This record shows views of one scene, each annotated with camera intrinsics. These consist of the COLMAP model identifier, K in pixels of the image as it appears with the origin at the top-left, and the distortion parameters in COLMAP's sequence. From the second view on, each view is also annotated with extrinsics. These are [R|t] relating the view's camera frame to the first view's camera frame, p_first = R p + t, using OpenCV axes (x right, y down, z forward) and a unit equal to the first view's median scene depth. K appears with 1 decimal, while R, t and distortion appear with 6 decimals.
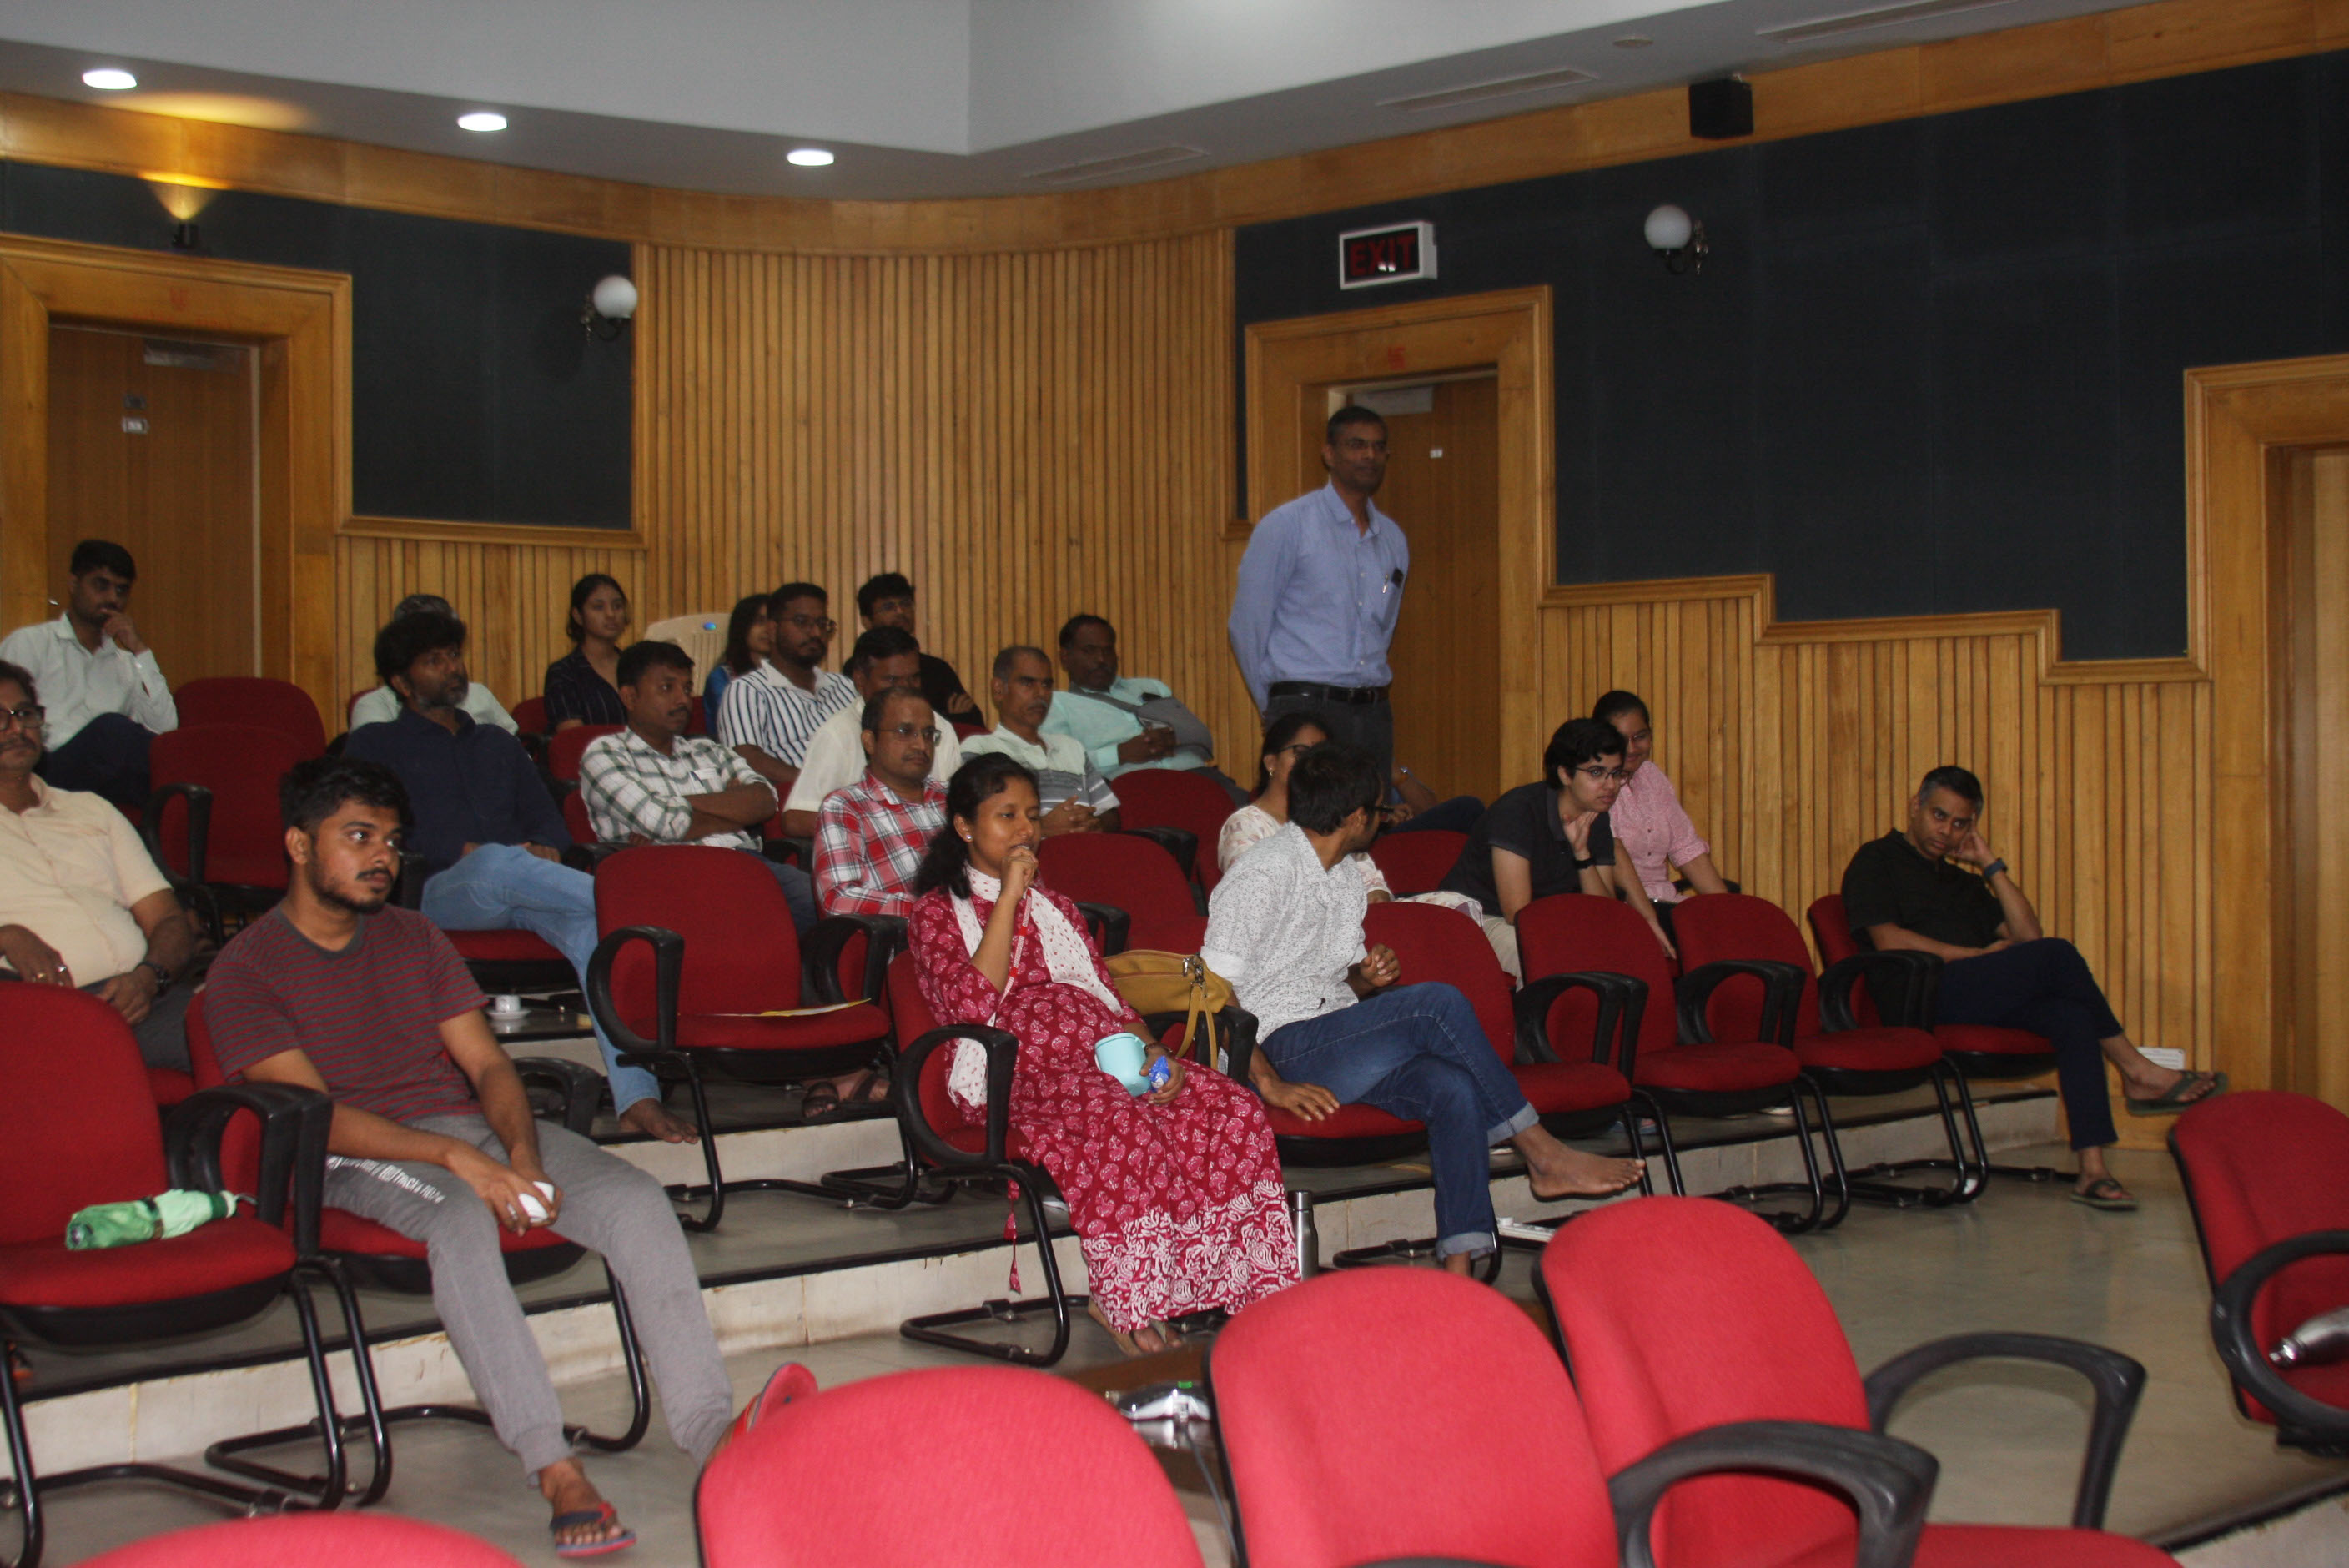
lens RADIAL K [[3100.0, 0, 1168.9], [0, 3100.0, 864.9], [0, 0, 1]] dist [-0.148083, 0.061585]
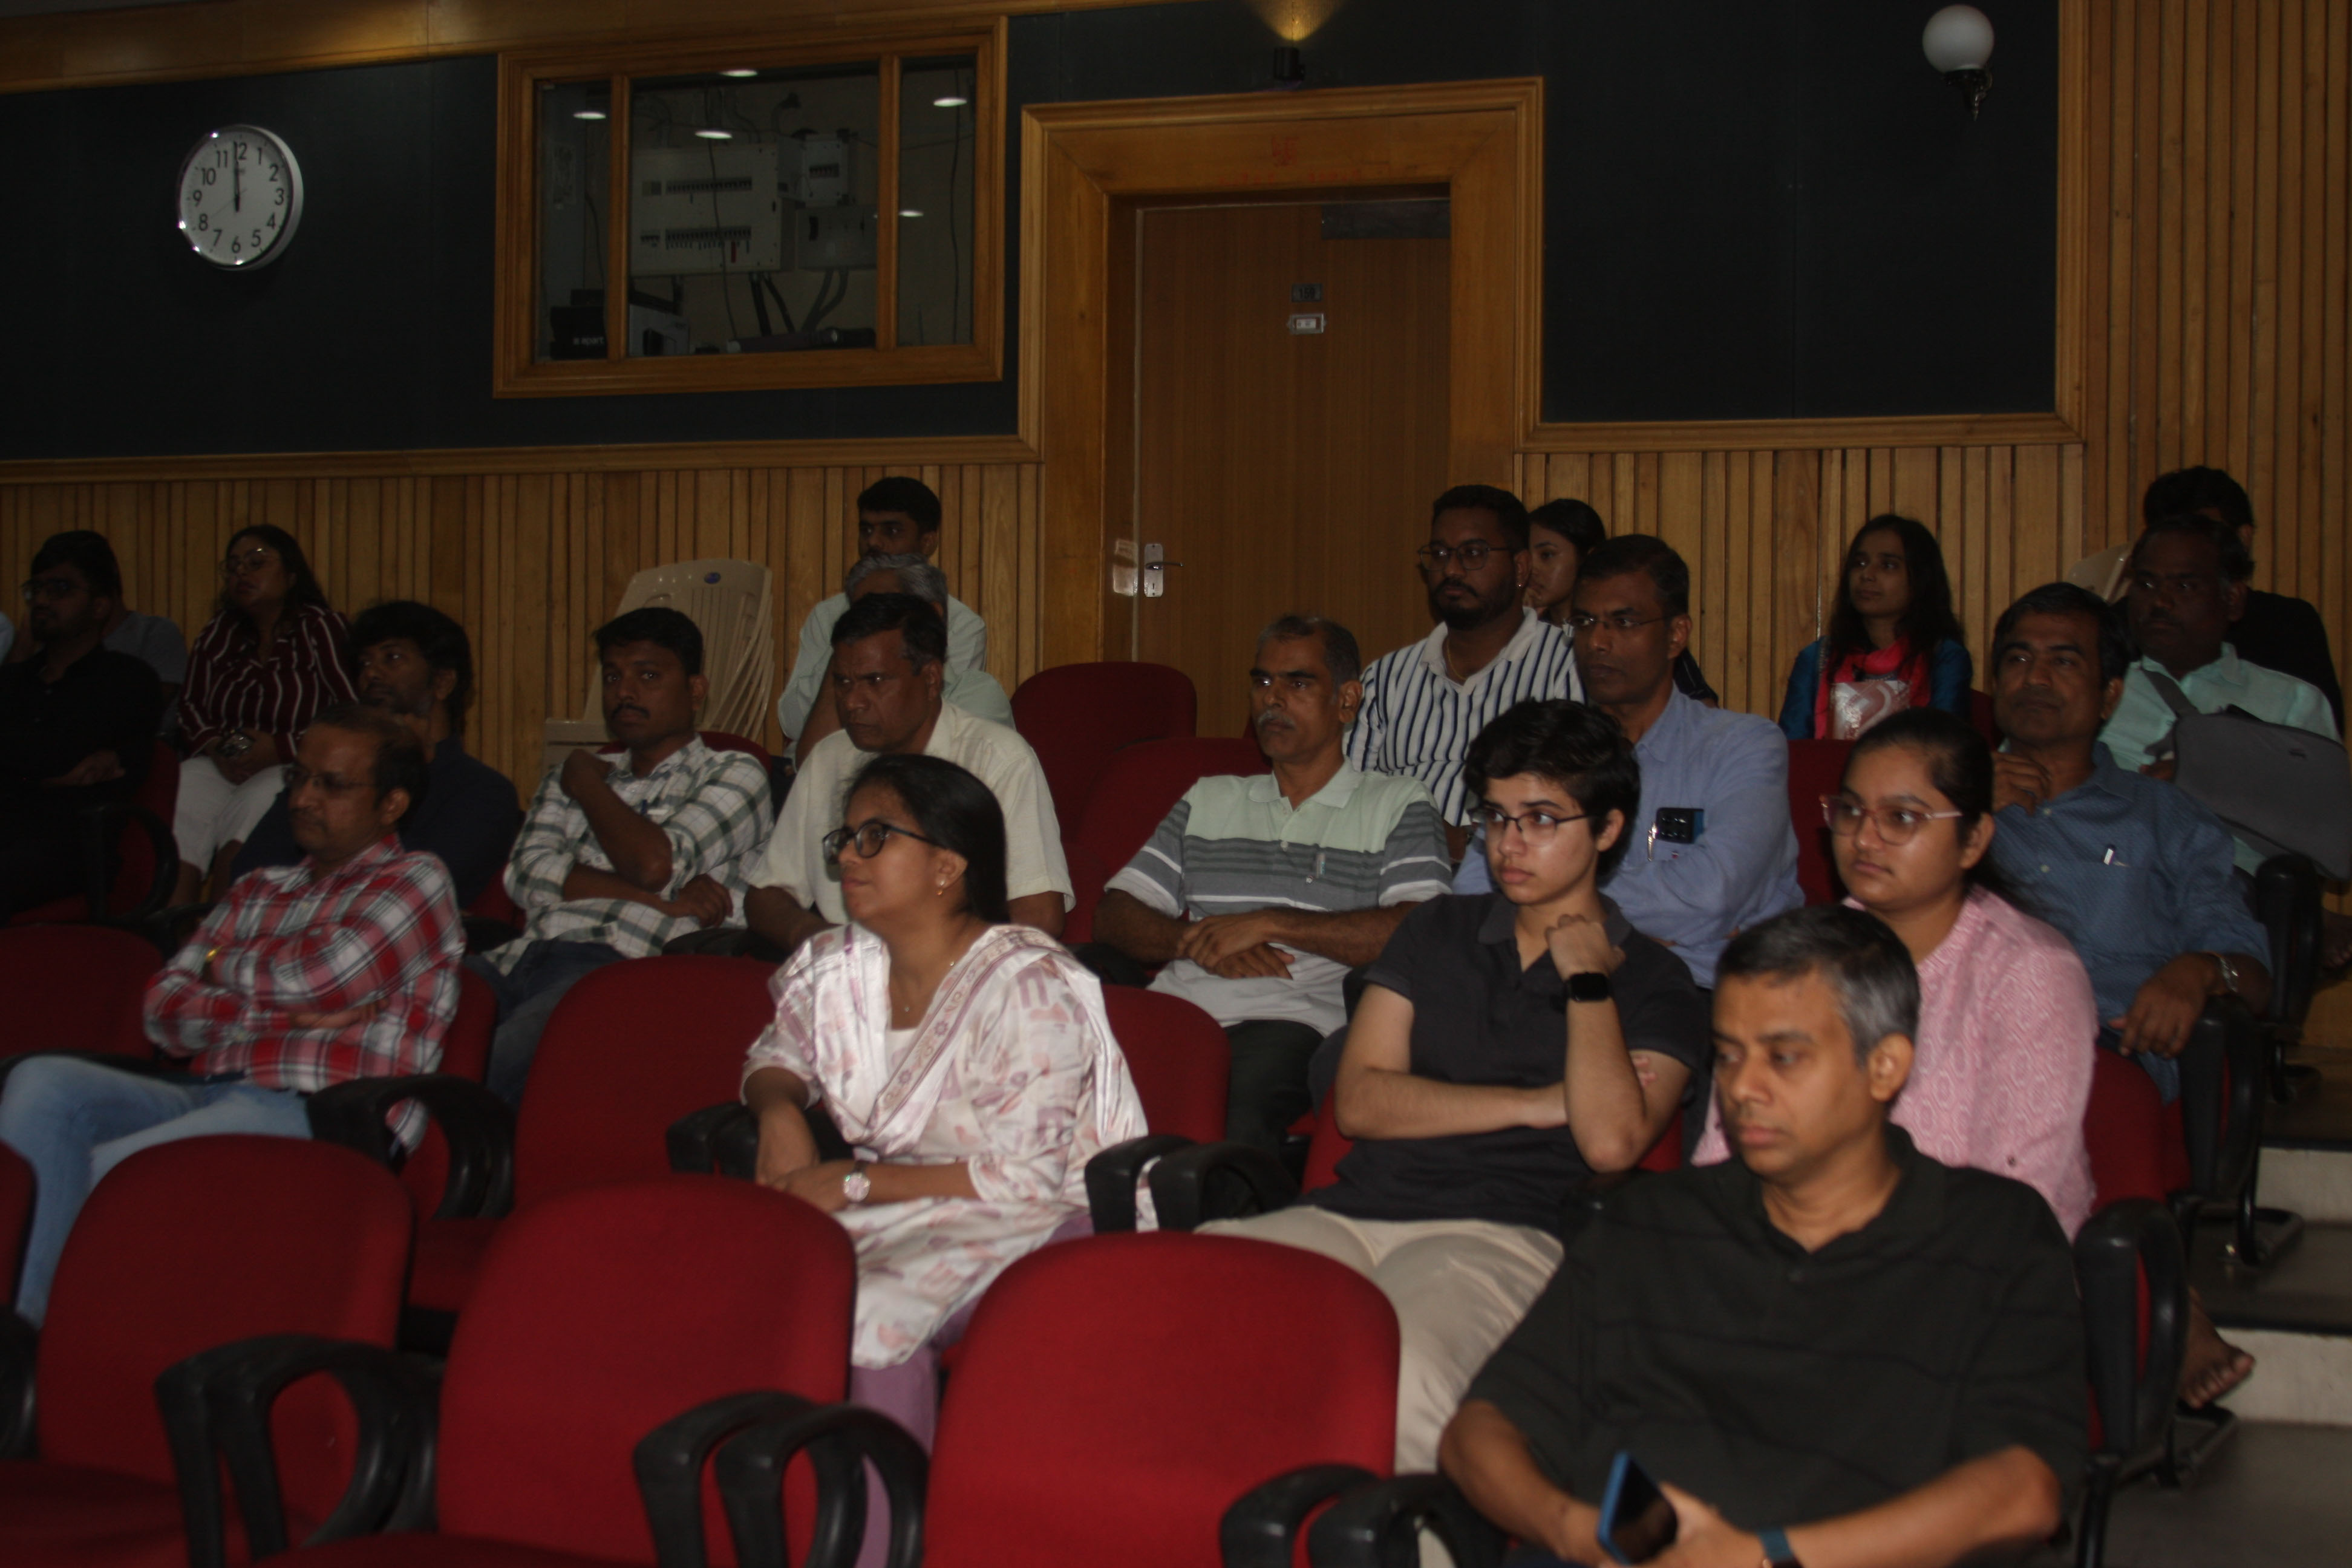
lens RADIAL K [[3533.2, 0, 1184.8], [0, 3533.2, 819.6], [0, 0, 1]] dist [-0.117771, 0.178730]
pose [[0.375778, 0.032608, -0.926136, 0.449805], [-0.039576, 0.999034, 0.019117, -0.036285], [0.925864, 0.029469, 0.376705, 0.629241]]
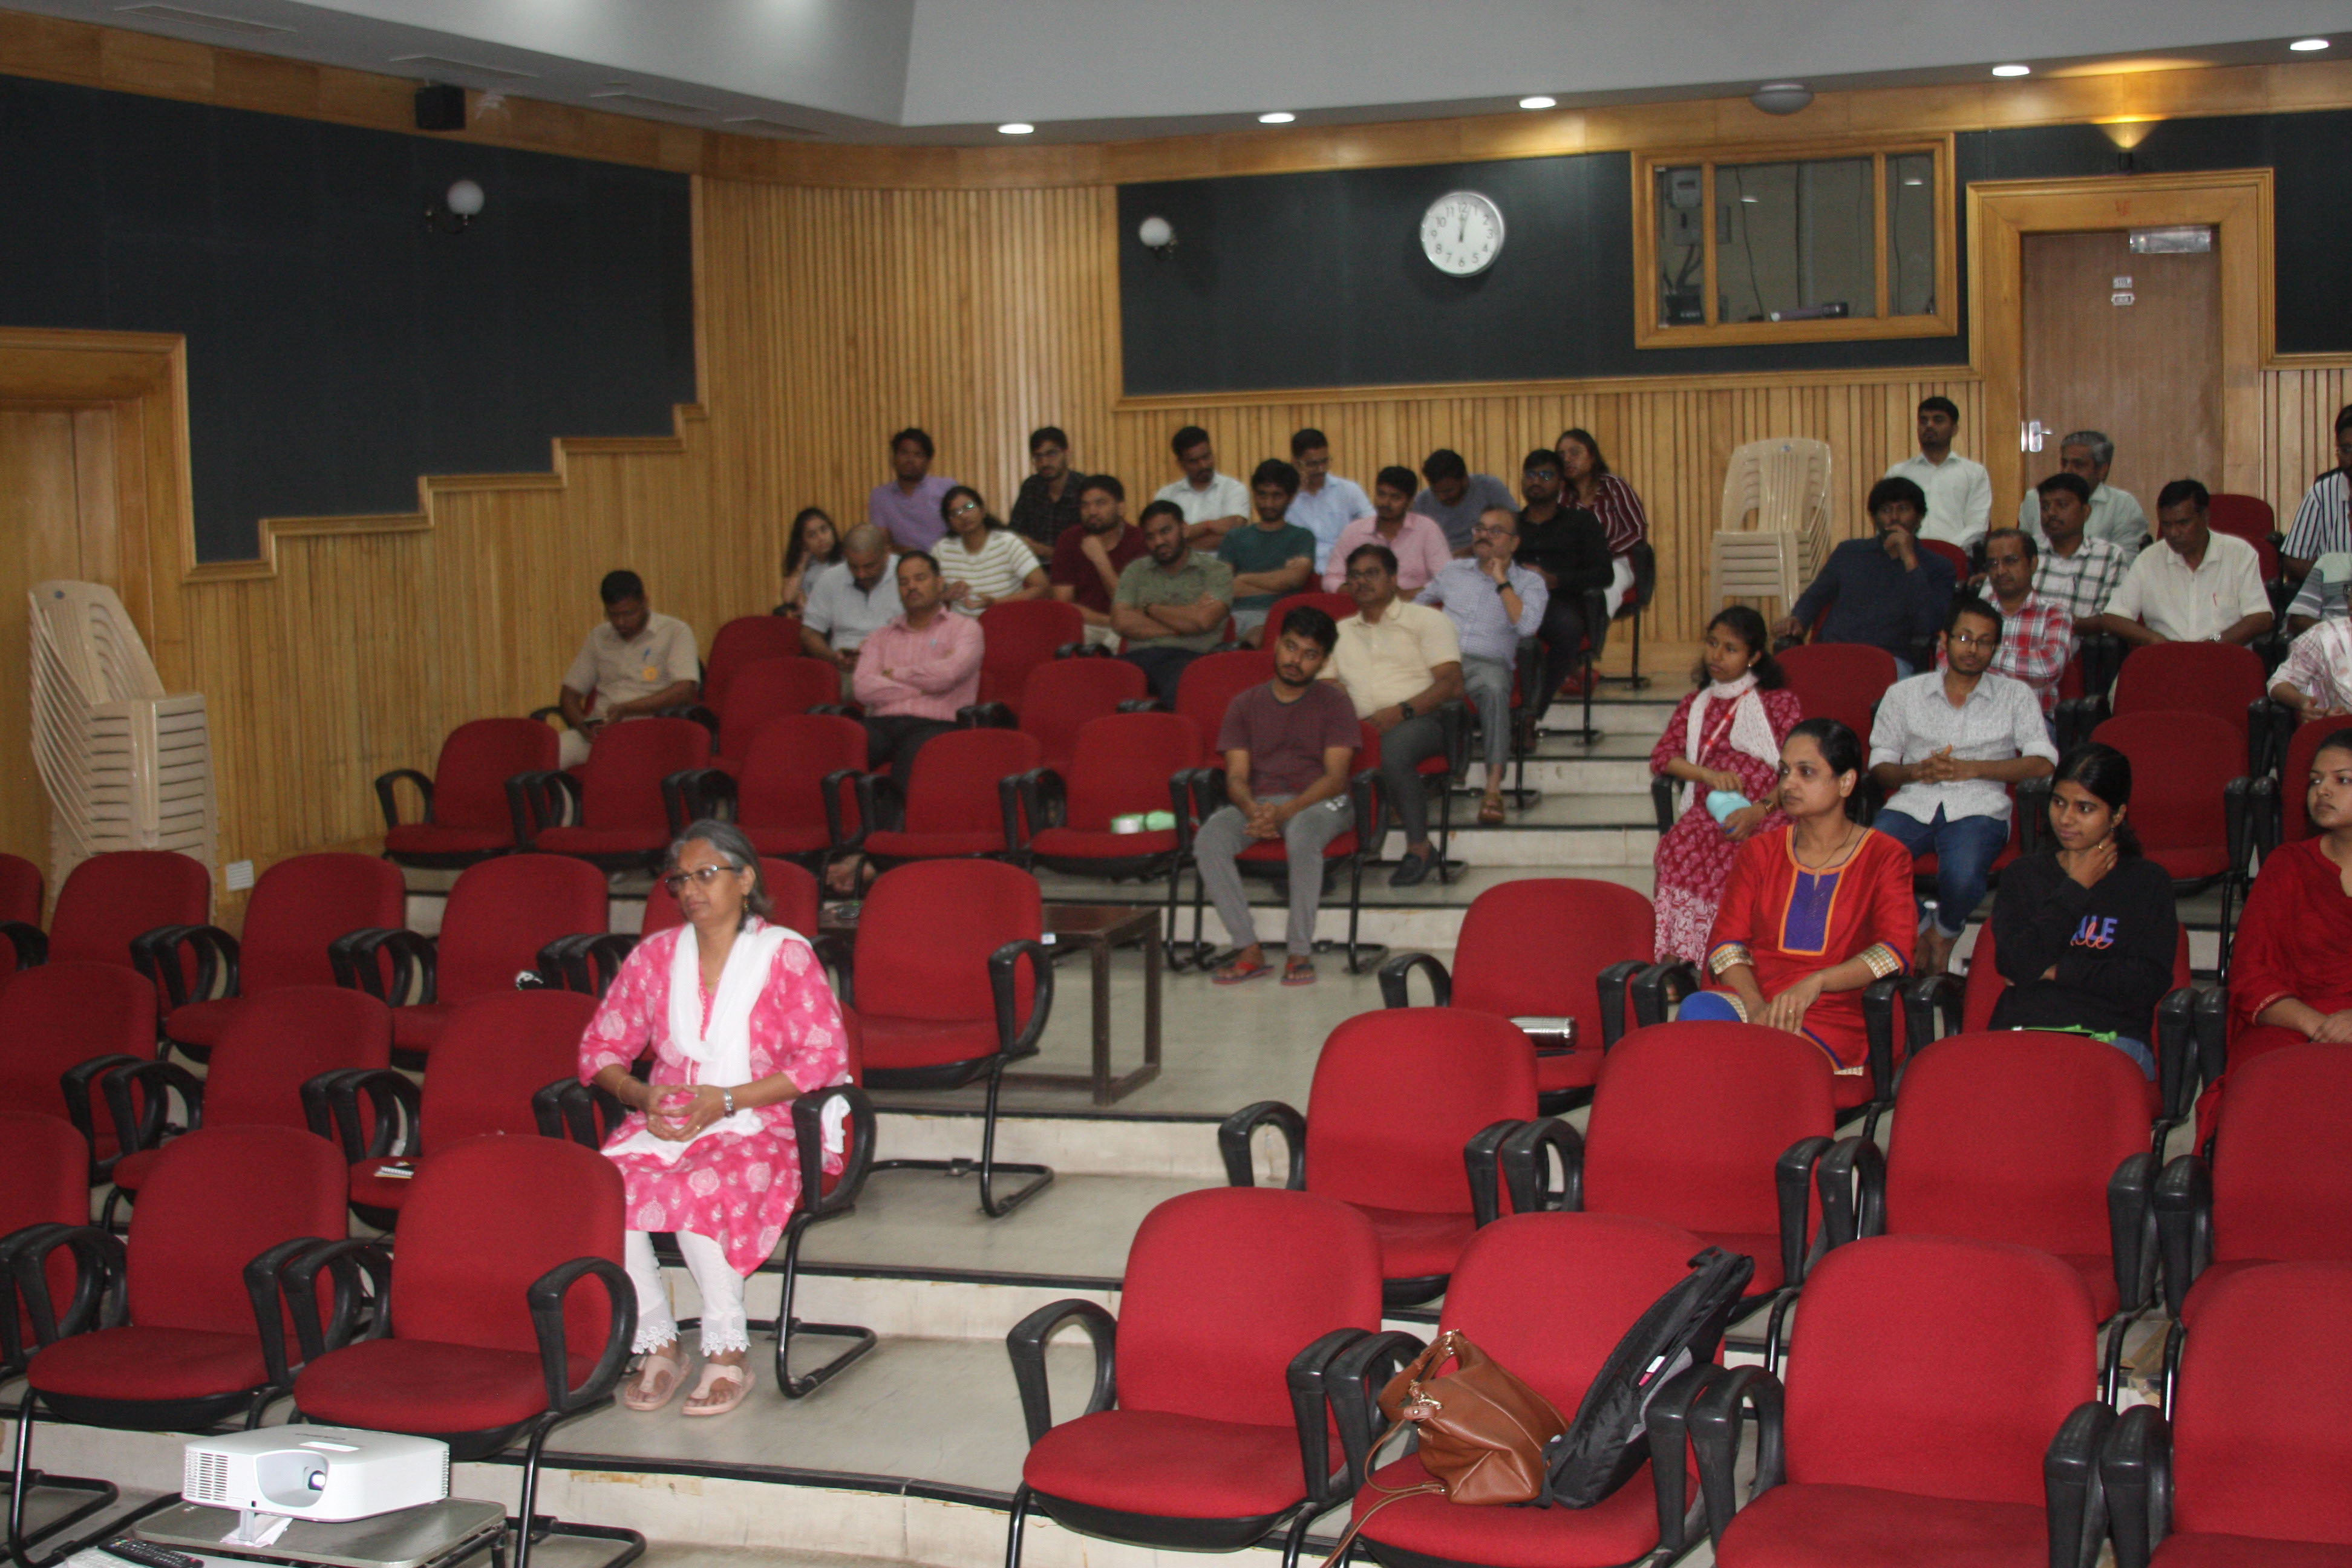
lens RADIAL K [[3110.5, 0, 1176.8], [0, 3110.5, 740.2], [0, 0, 1]] dist [-0.153117, 0.155020]
pose [[0.372376, 0.068494, -0.925551, 0.767225], [0.000877, 0.997246, 0.074153, -0.048096], [0.928081, -0.028425, 0.371291, 0.086070]]
